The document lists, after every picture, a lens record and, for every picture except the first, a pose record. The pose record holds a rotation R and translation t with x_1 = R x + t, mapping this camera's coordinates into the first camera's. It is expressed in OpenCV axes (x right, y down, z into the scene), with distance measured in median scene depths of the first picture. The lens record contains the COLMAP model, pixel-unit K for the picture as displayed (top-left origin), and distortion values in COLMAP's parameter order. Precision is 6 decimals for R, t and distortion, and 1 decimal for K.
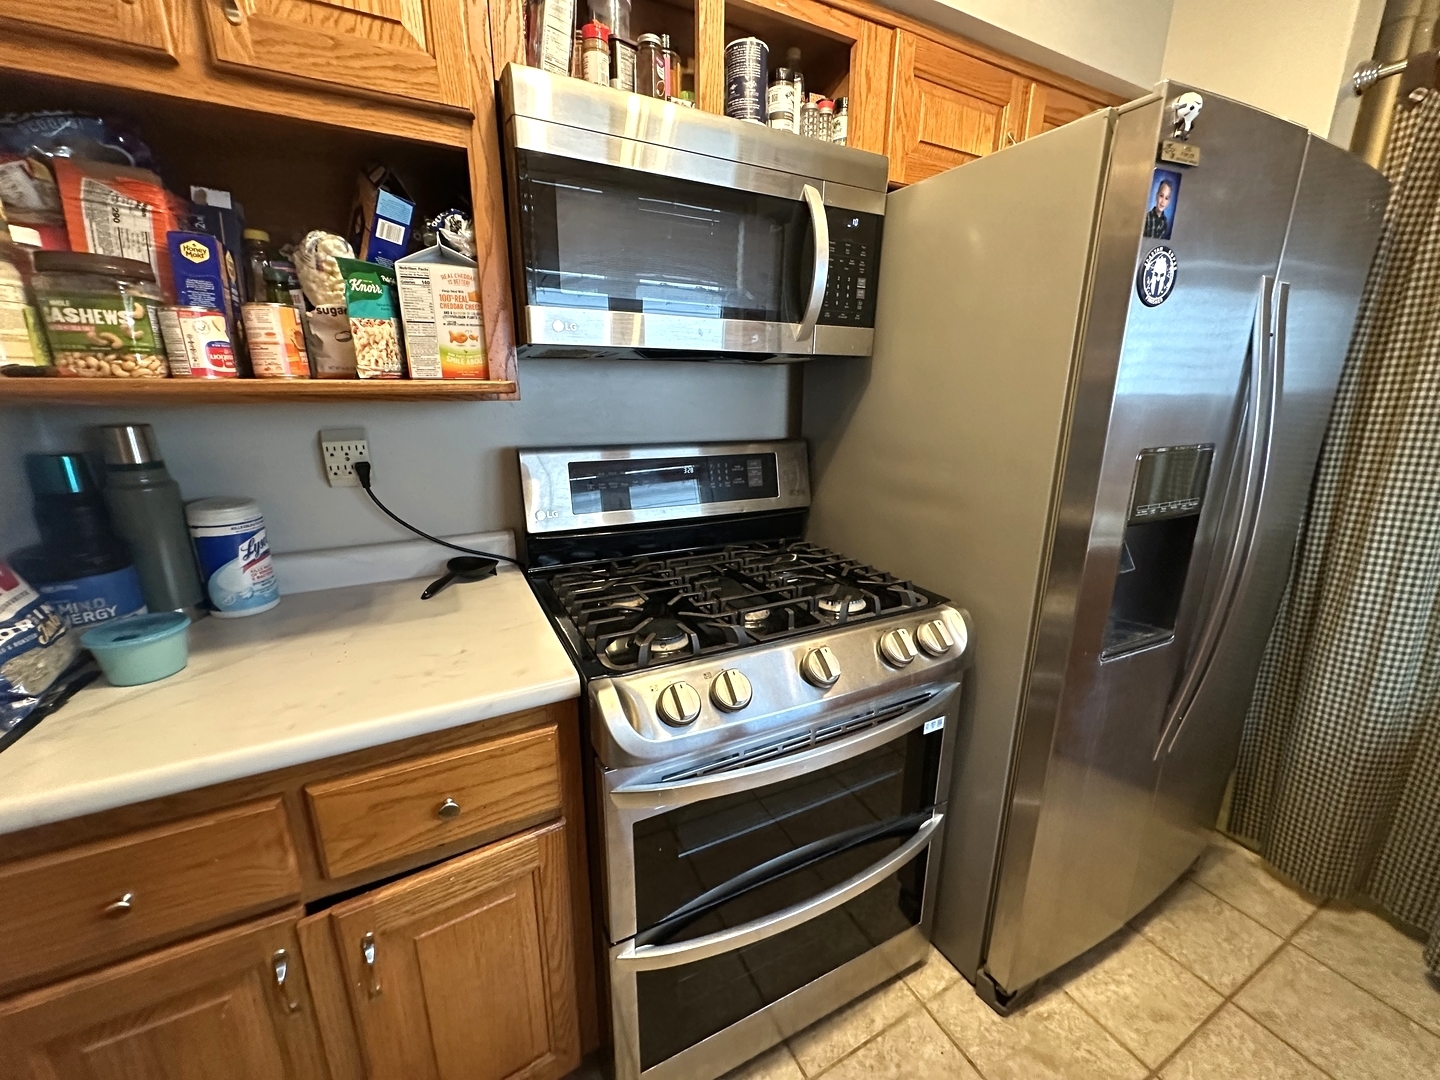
lens RADIAL K [[571.3, 0, 719.8], [0, 571.3, 538.5], [0, 0, 1]] dist [-0.001466, 0.000002]
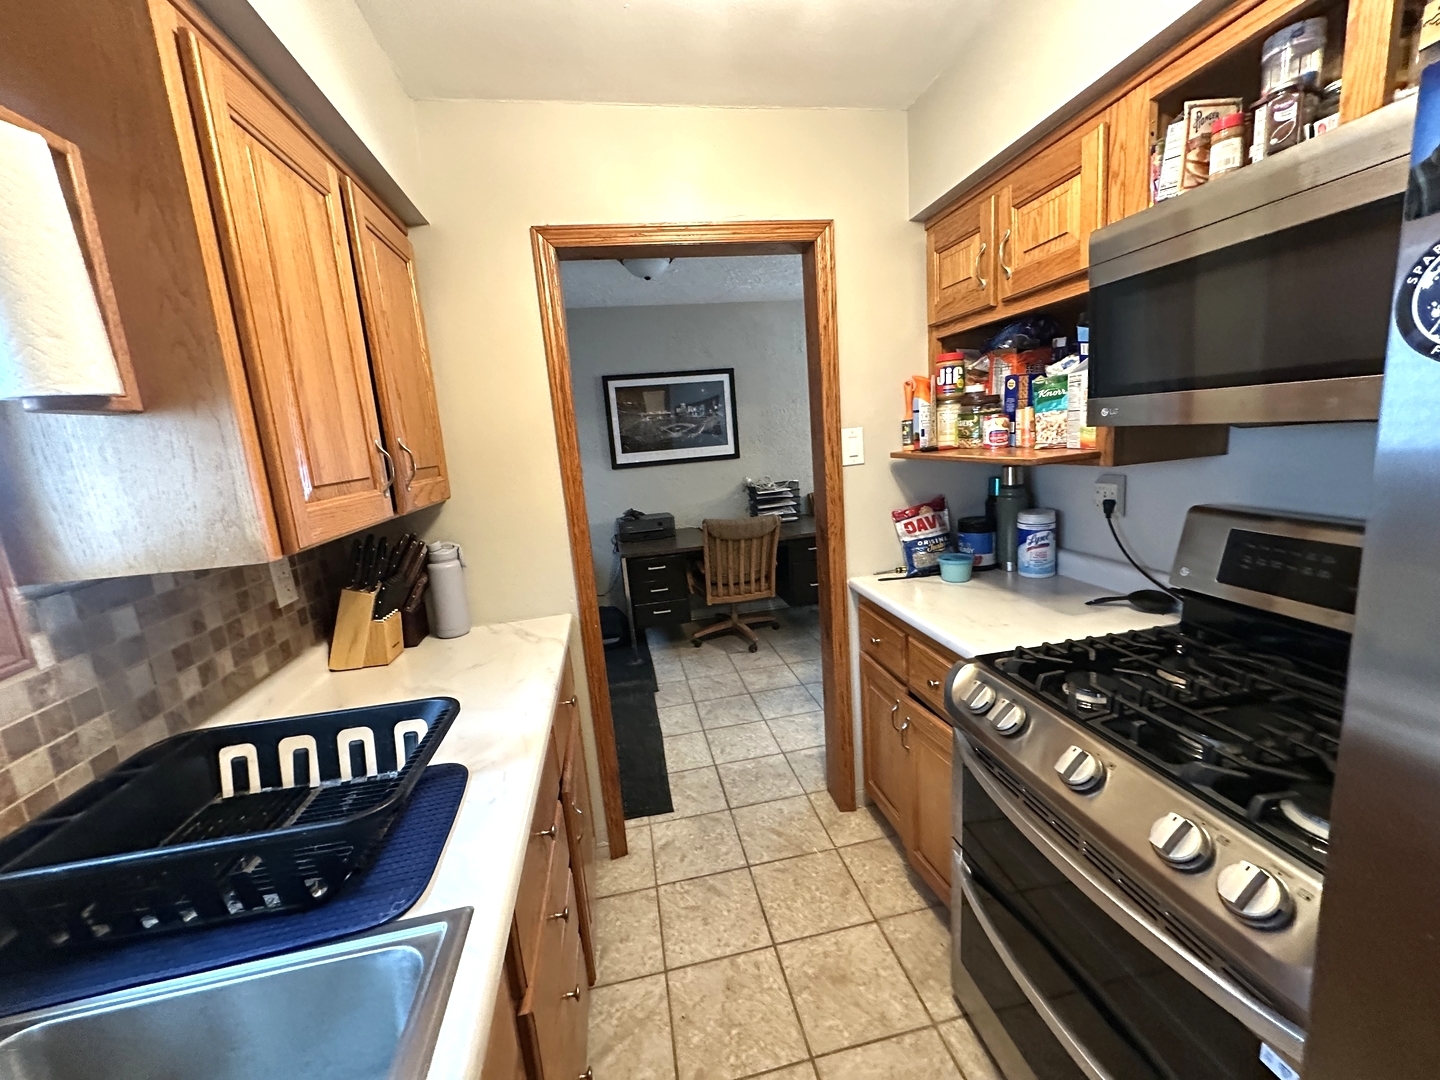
lens RADIAL K [[571.3, 0, 719.8], [0, 571.3, 538.5], [0, 0, 1]] dist [-0.001466, 0.000002]
pose [[-0.288205, 0.190078, -0.938514, 1.115091], [-0.176863, 0.952672, 0.247257, -0.255871], [0.941094, 0.237249, -0.240947, 0.548908]]
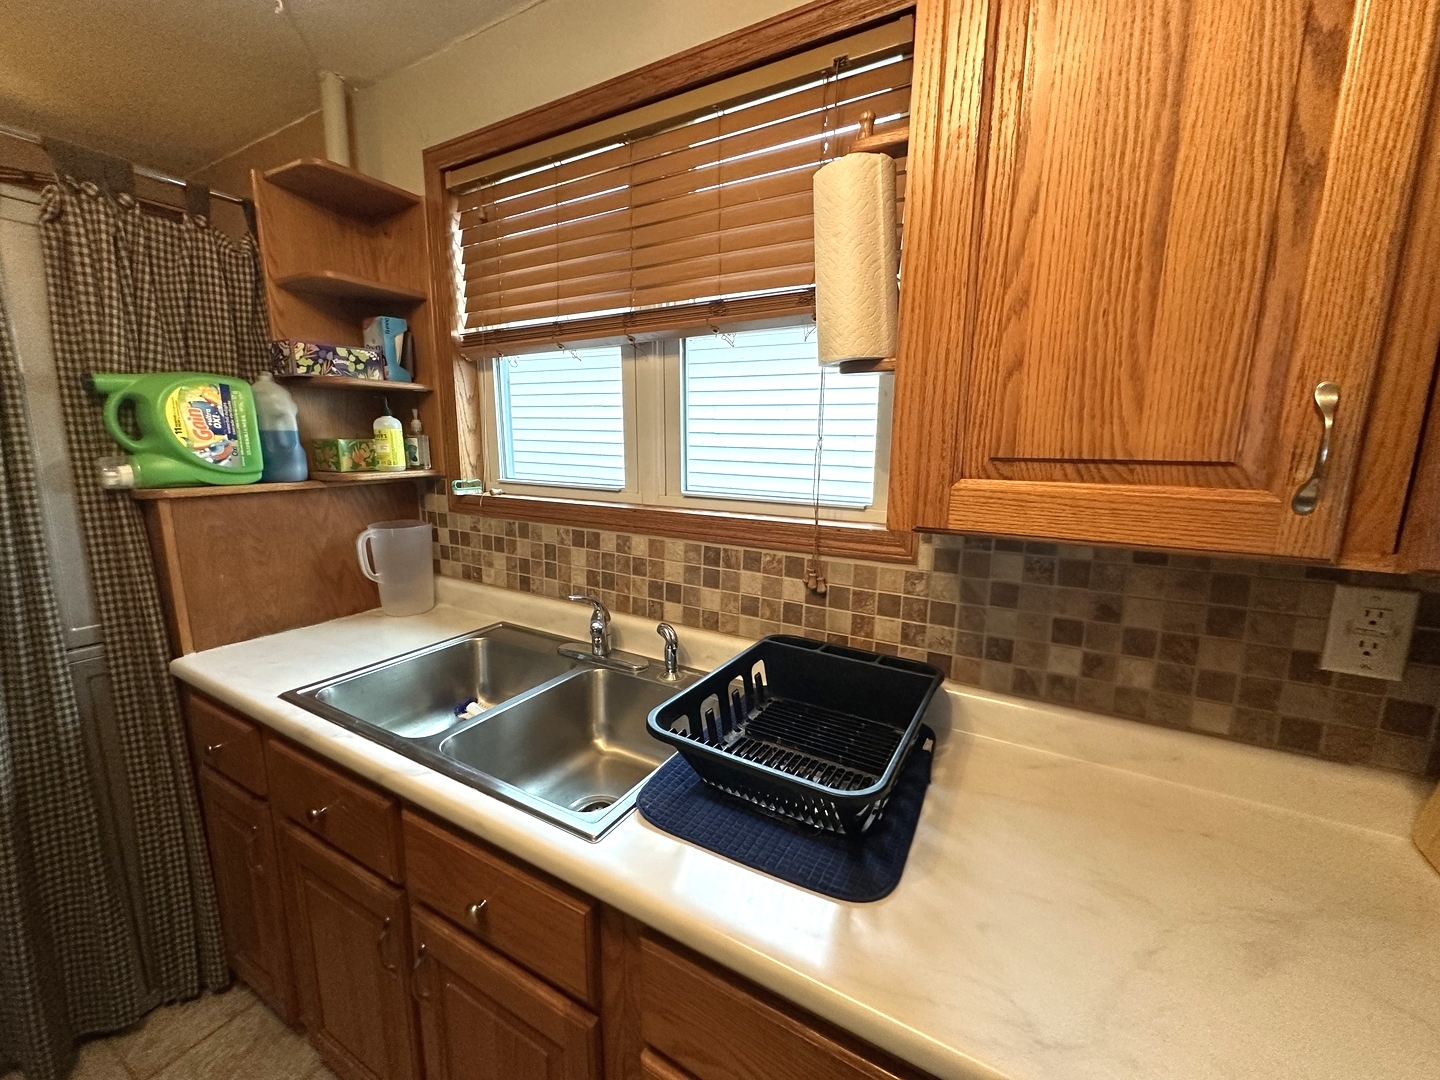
lens RADIAL K [[571.3, 0, 719.8], [0, 571.3, 538.5], [0, 0, 1]] dist [-0.001466, 0.000002]
pose [[-0.539949, -0.157206, 0.826887, 0.009198], [0.204624, 0.928413, 0.310125, -0.176051], [-0.816446, 0.336653, -0.469127, 0.291890]]
